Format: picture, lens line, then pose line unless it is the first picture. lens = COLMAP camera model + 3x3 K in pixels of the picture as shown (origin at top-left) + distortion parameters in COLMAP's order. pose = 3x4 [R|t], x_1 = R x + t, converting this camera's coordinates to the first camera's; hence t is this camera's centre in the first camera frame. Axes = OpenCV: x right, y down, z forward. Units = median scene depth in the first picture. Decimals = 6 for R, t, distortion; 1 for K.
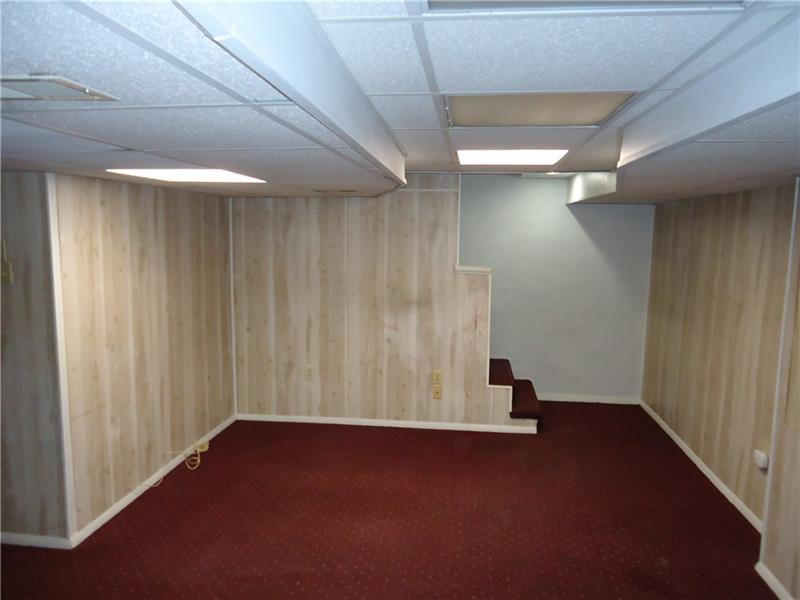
lens RADIAL K [[581.7, 0, 397.5], [0, 581.7, 296.5], [0, 0, 1]] dist [-0.007330, 0.016710]
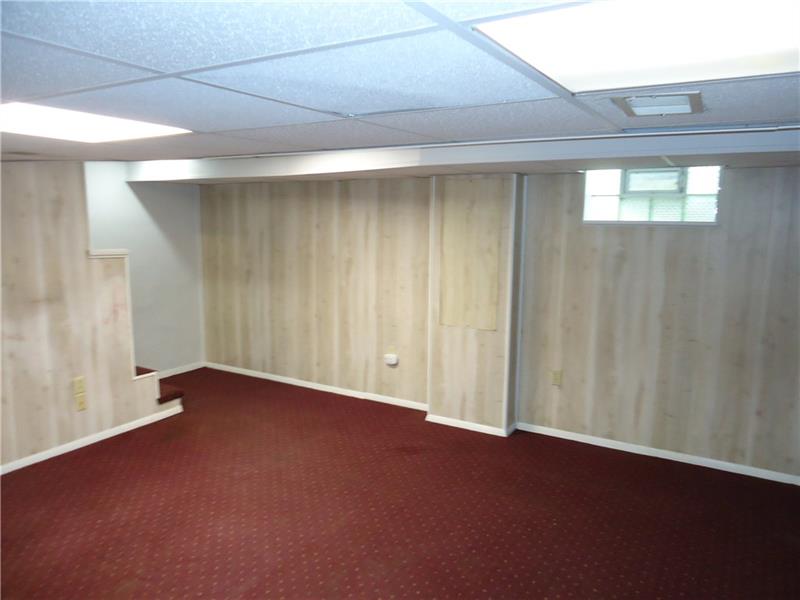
lens RADIAL K [[581.7, 0, 396.5], [0, 581.7, 302.7], [0, 0, 1]] dist [-0.007330, 0.016710]
pose [[0.410028, -0.146672, 0.900203, -0.483707], [0.104861, 0.988021, 0.113218, -0.024944], [-0.906025, 0.047973, 0.420496, 0.231005]]
